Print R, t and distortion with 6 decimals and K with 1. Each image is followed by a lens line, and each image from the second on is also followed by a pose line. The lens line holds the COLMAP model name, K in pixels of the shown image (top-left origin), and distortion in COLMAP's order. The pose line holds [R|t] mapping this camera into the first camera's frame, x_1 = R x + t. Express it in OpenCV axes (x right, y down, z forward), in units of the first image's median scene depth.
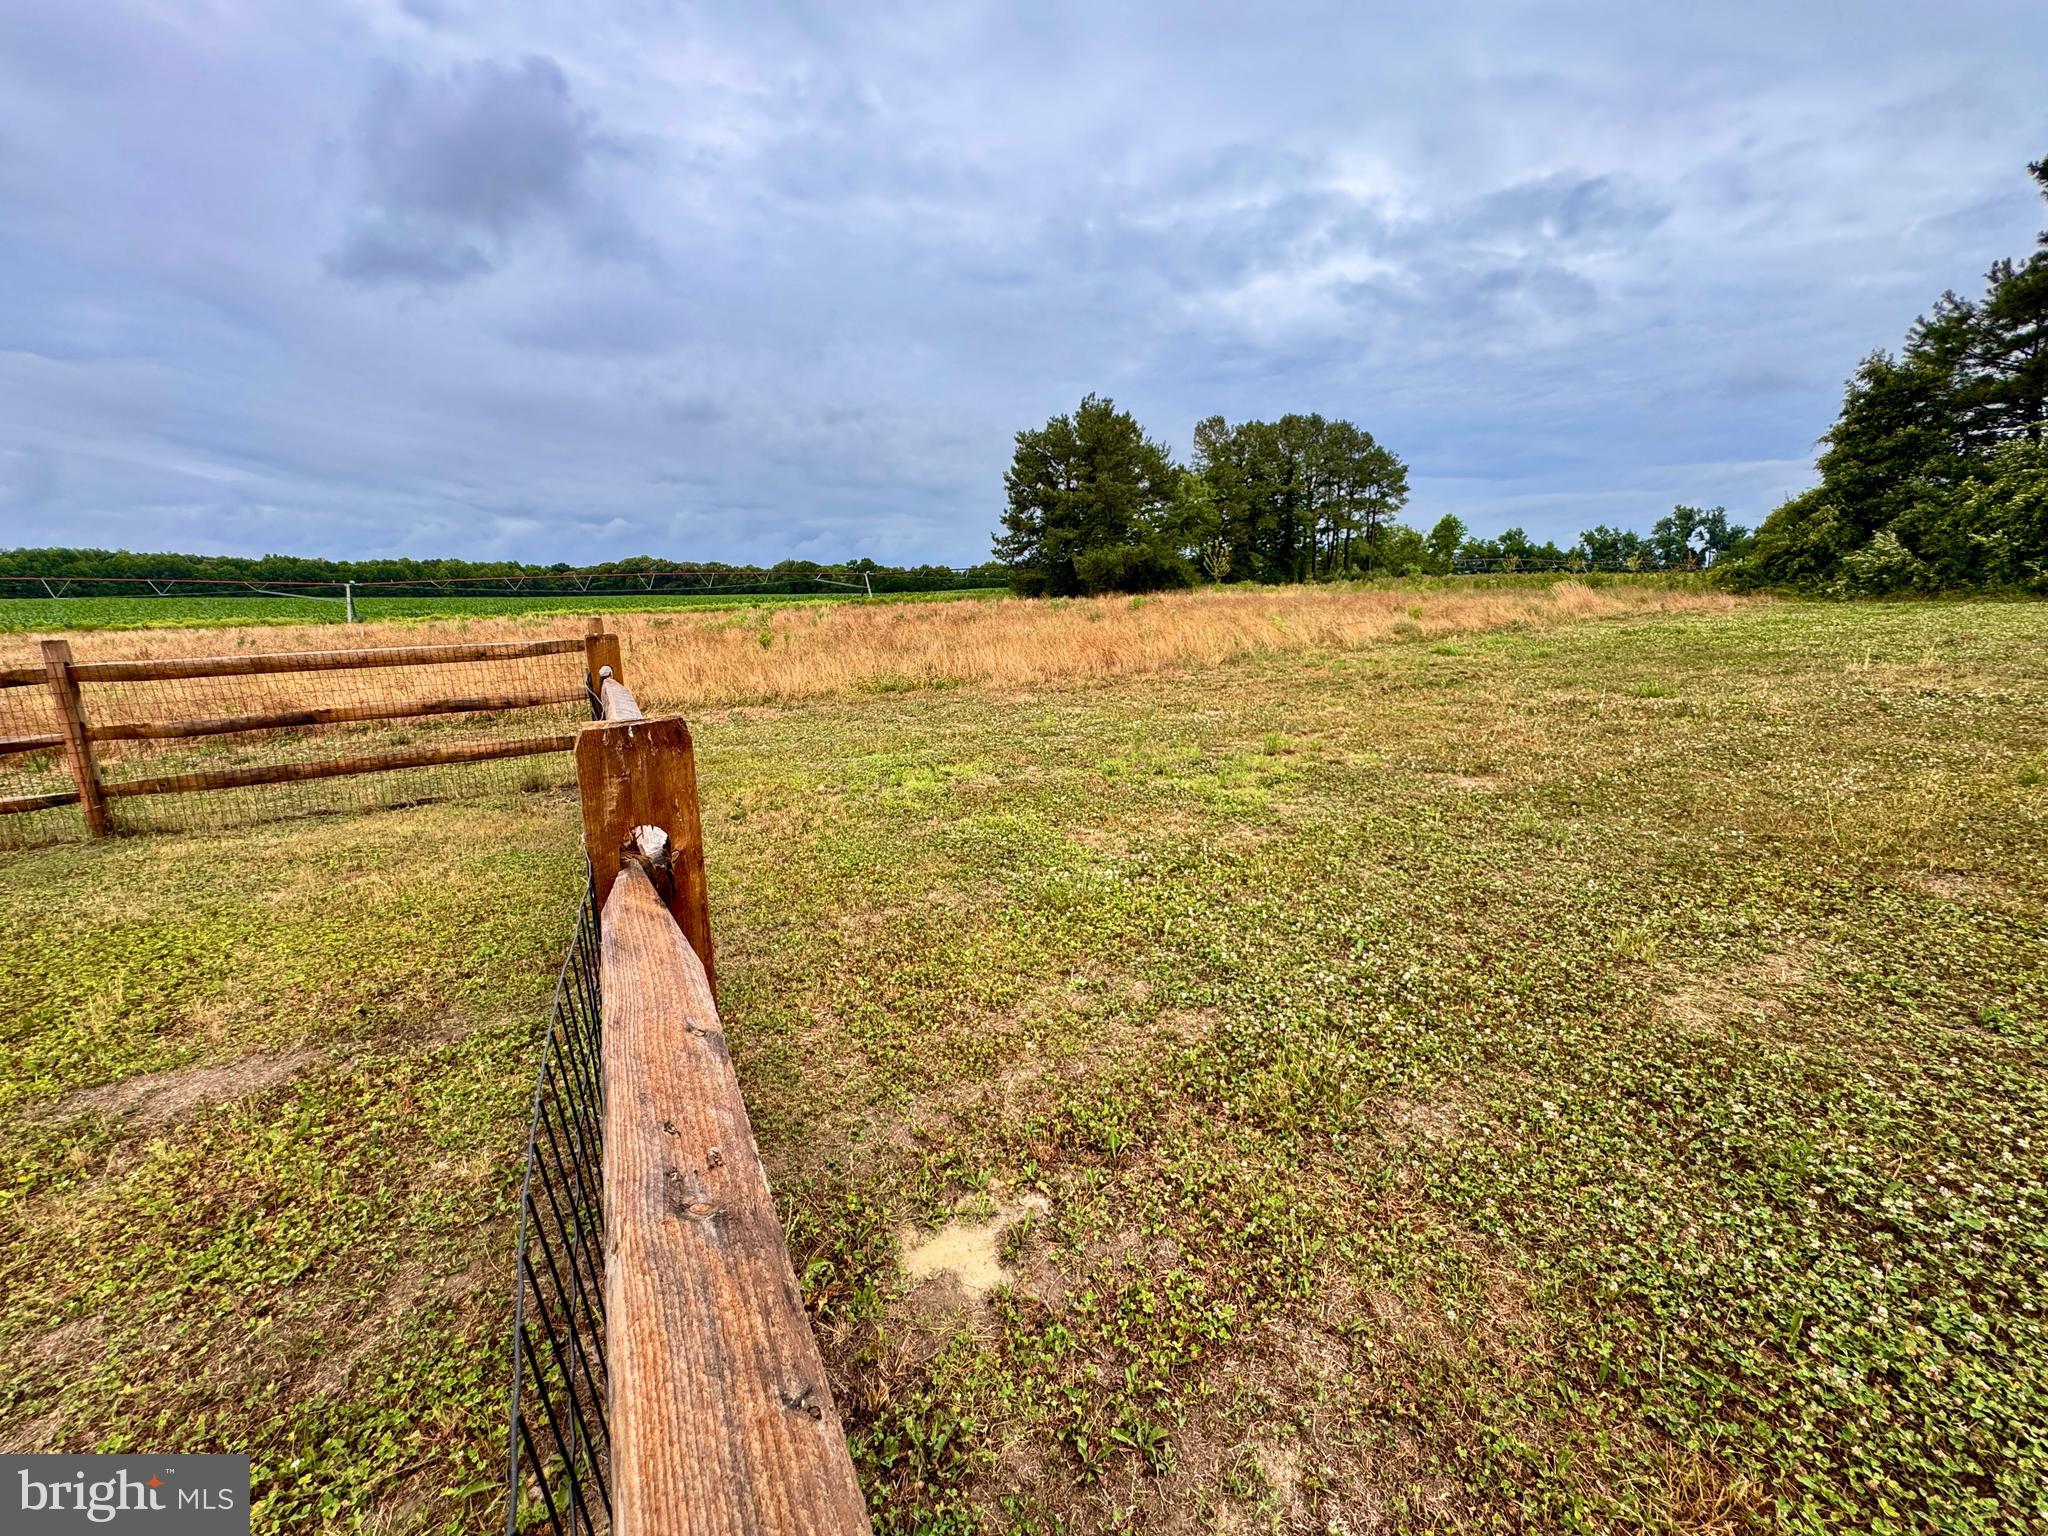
lens RADIAL K [[827.3, 0, 1015.3], [0, 827.3, 763.9], [0, 0, 1]] dist [-0.000903, -0.000116]
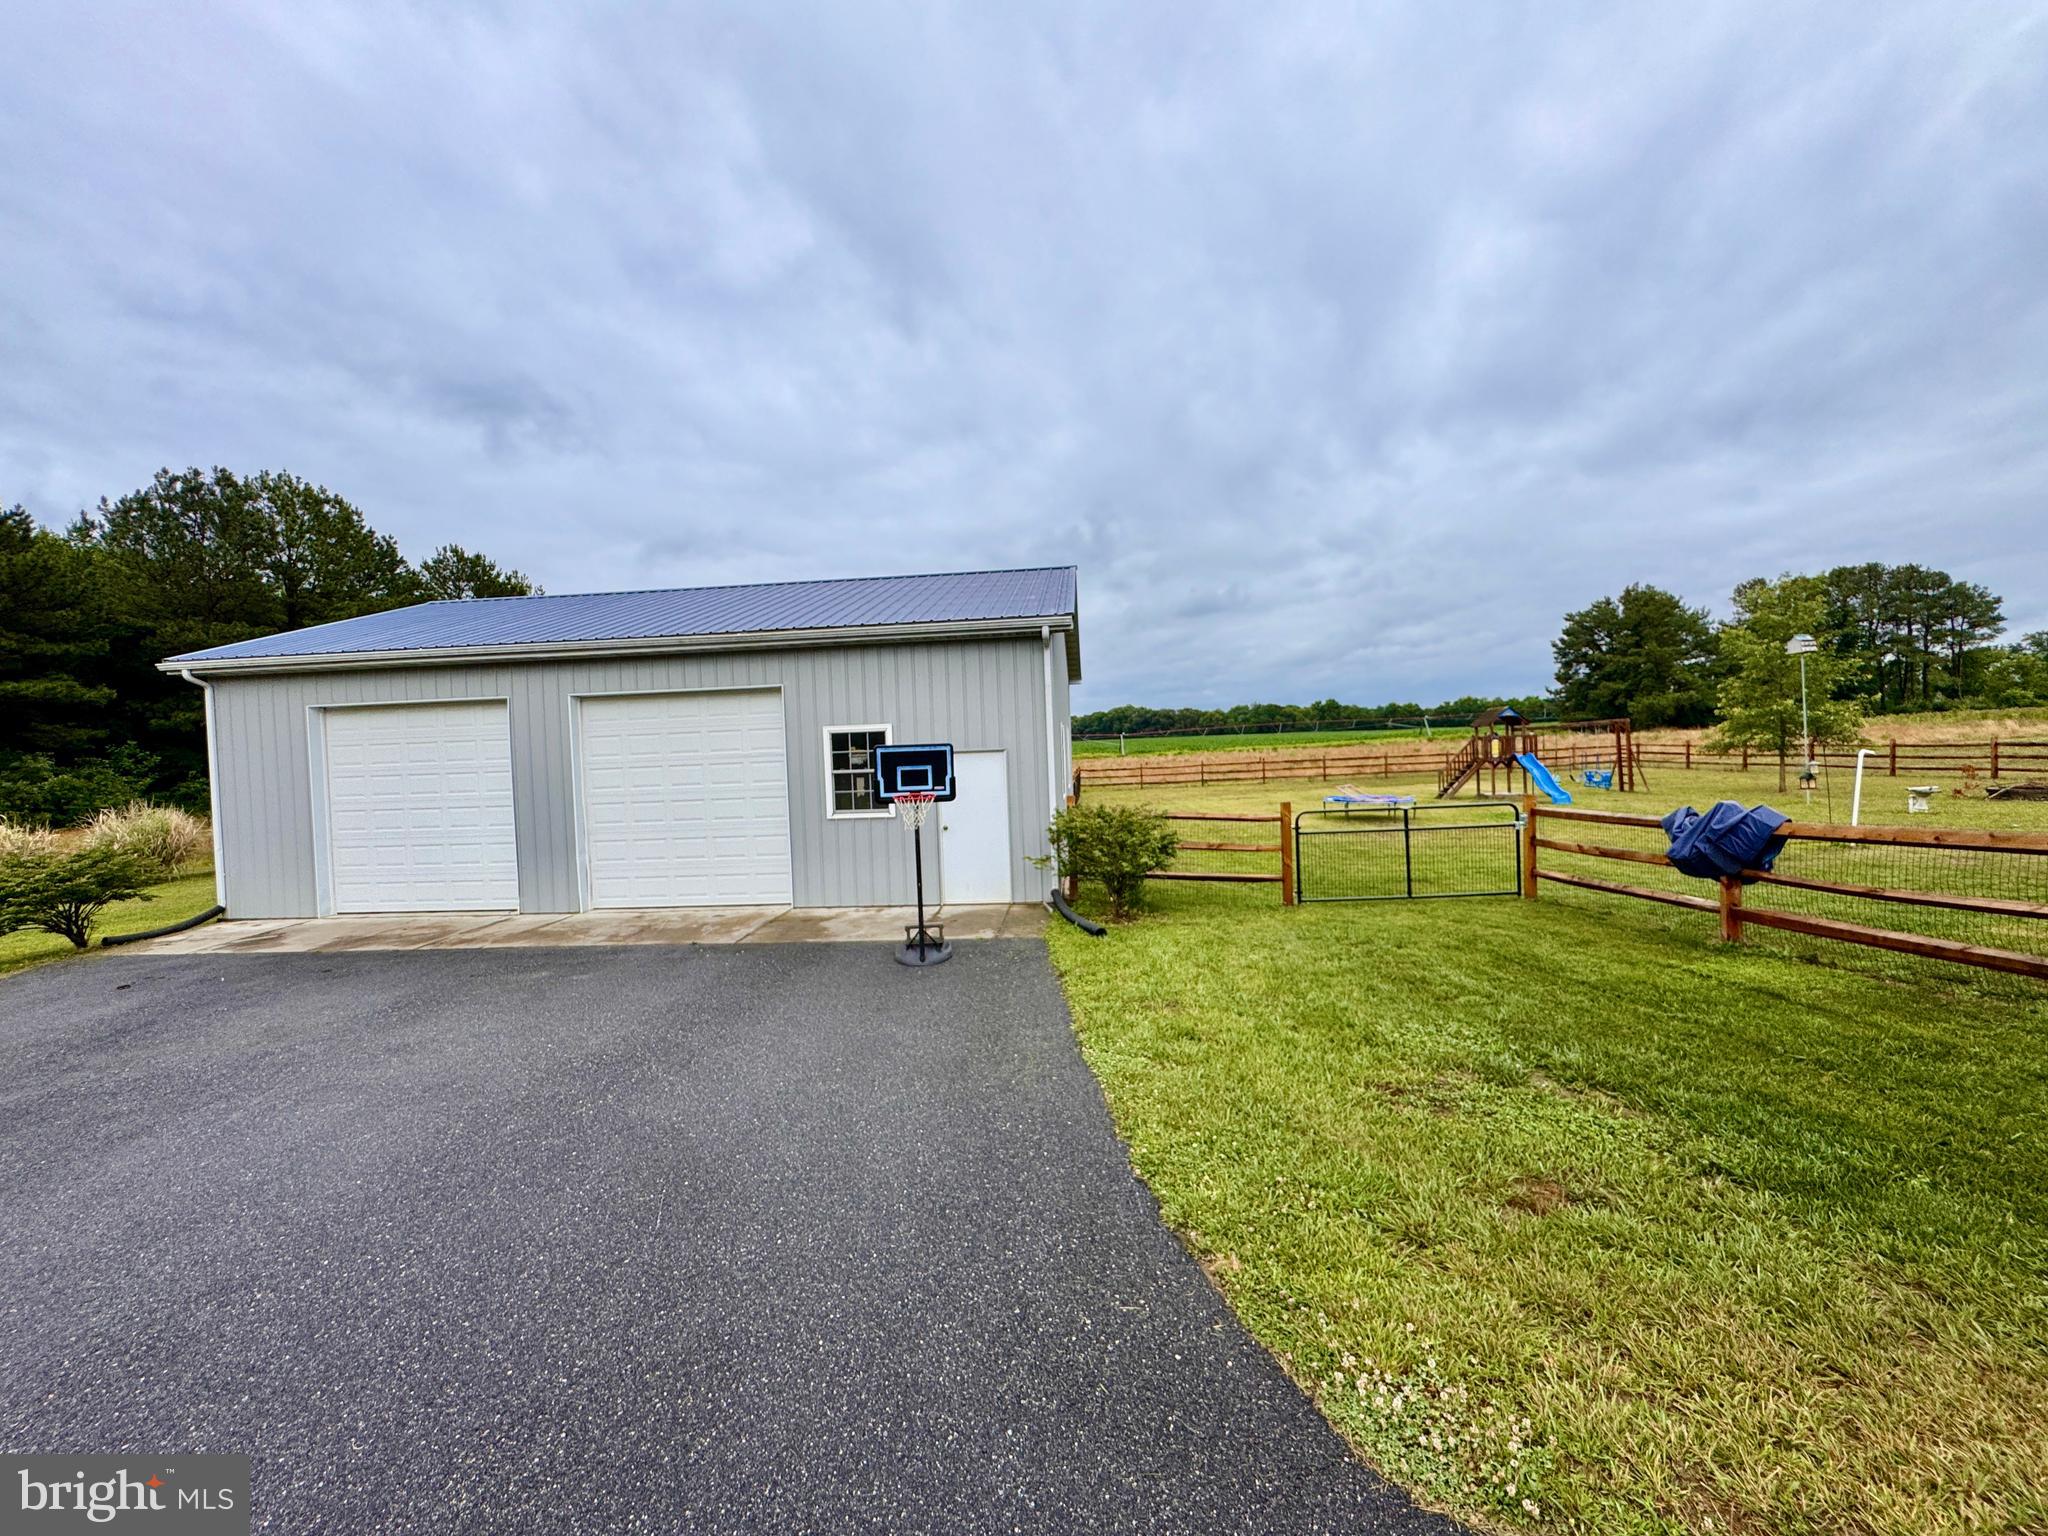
lens RADIAL K [[827.3, 0, 1015.3], [0, 827.3, 763.9], [0, 0, 1]] dist [-0.000903, -0.000116]
pose [[0.878953, -0.006737, -0.476861, -0.127822], [-0.072011, 0.986561, -0.146670, 0.092865], [0.471440, 0.163255, 0.866656, -0.489511]]
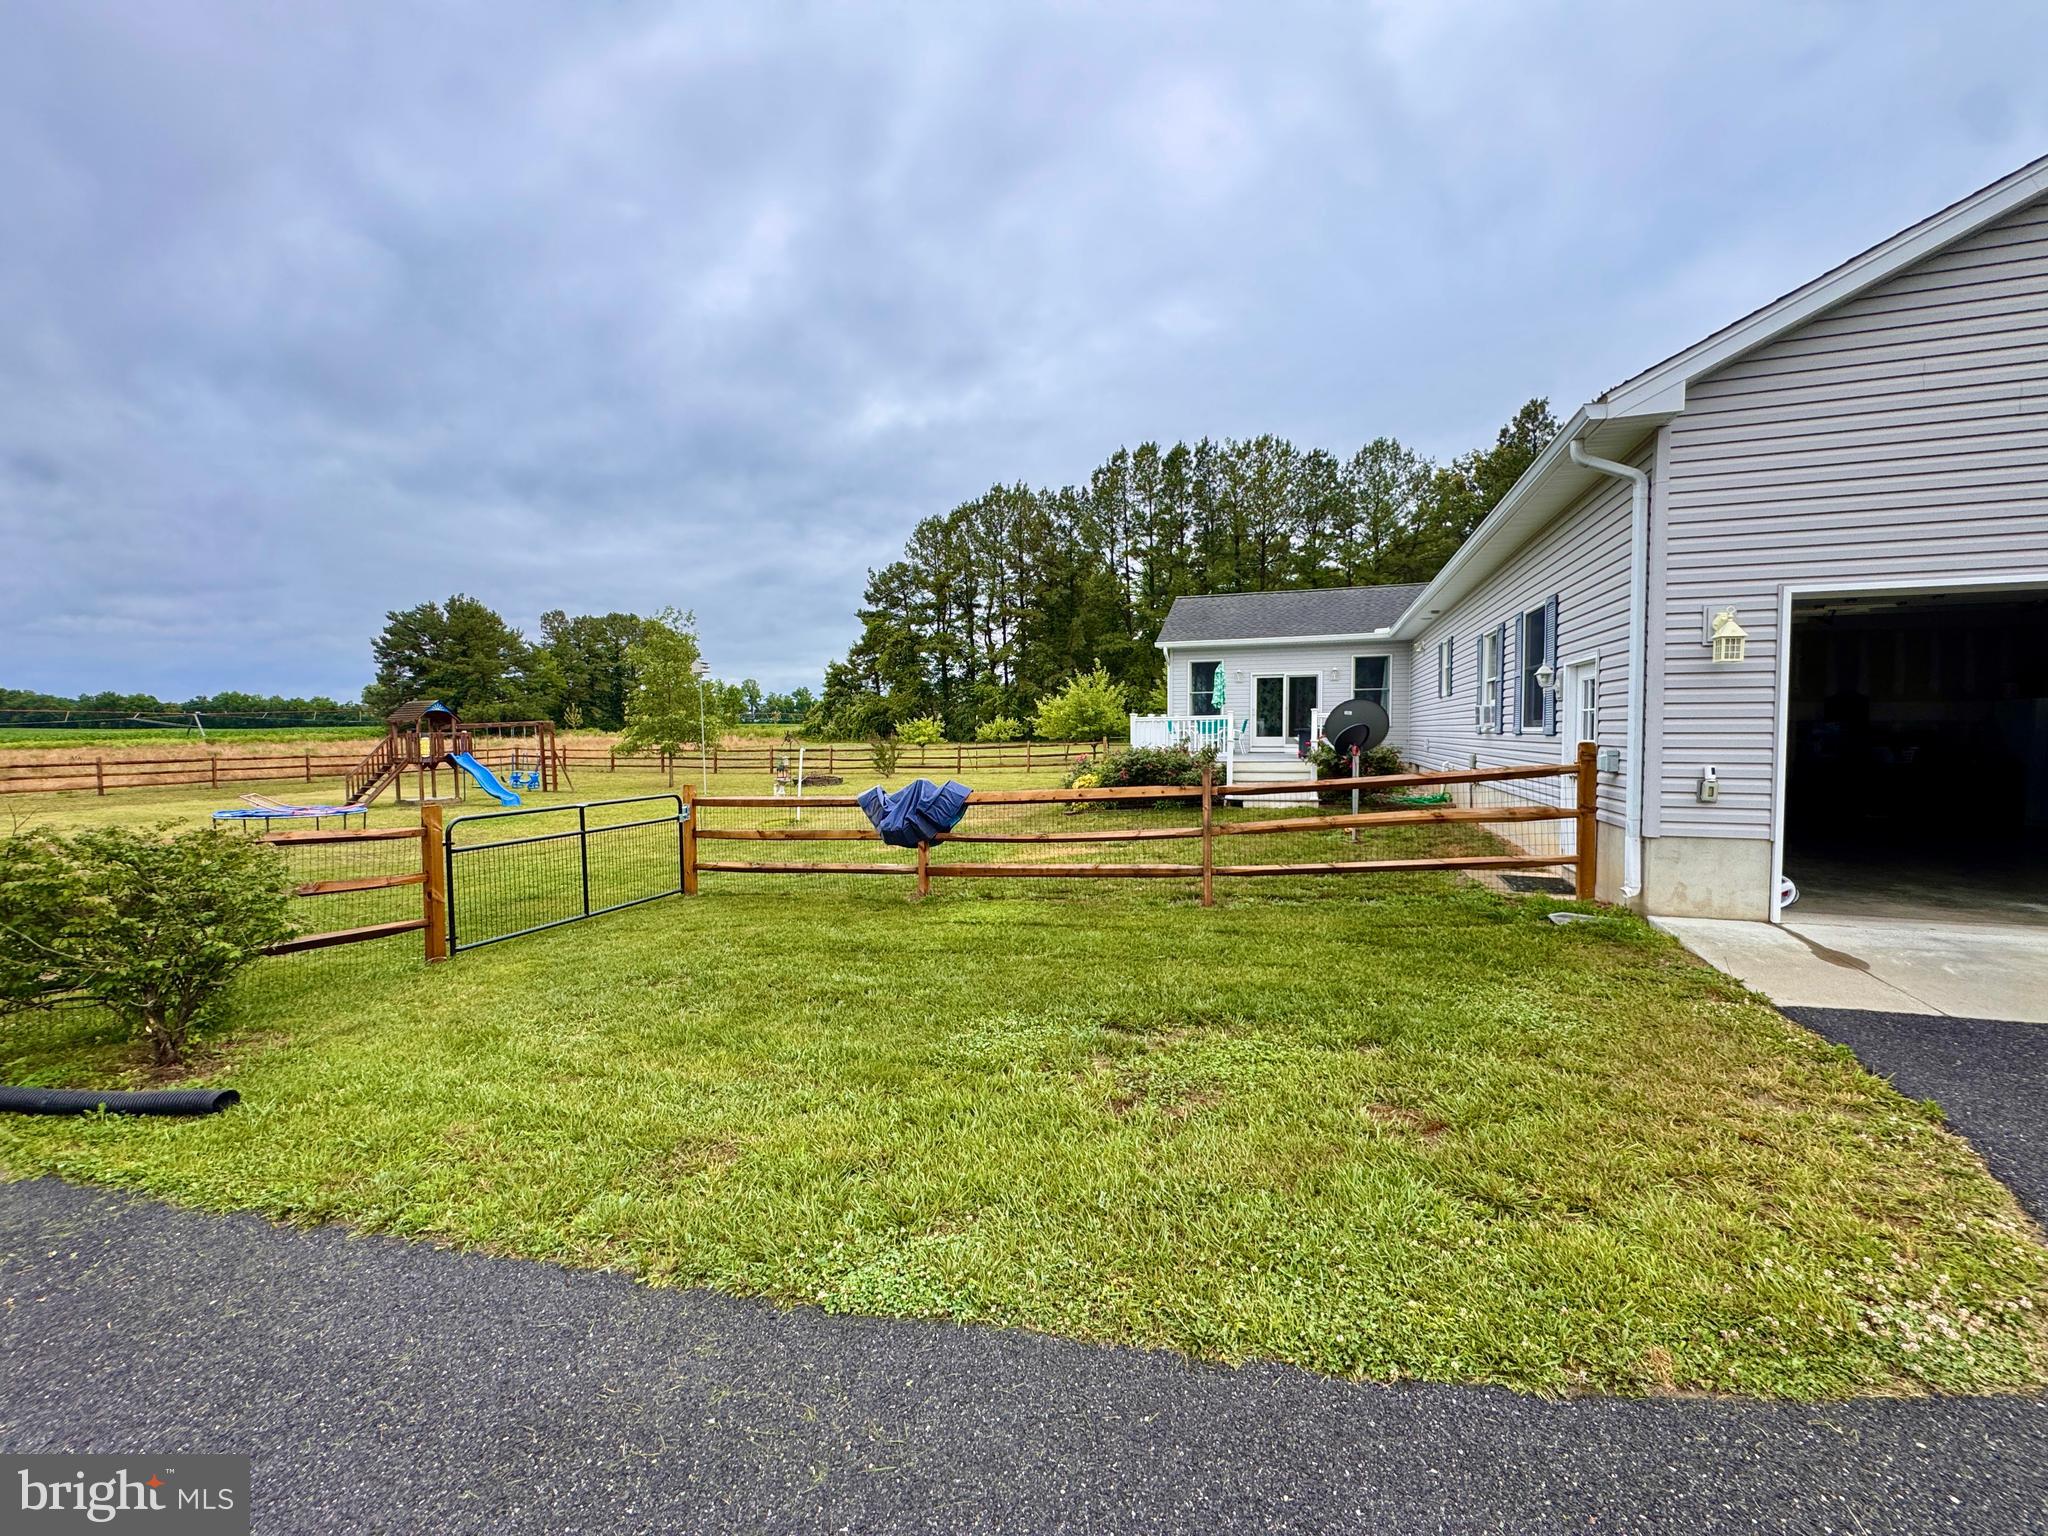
lens RADIAL K [[818.1, 0, 1031.4], [0, 818.1, 764.9], [0, 0, 1]] dist [0.000156, -0.000080]
pose [[0.711786, -0.015088, 0.702235, -0.158111], [0.130990, 0.985082, -0.111606, 0.090735], [-0.690075, 0.171425, 0.703143, -0.466279]]
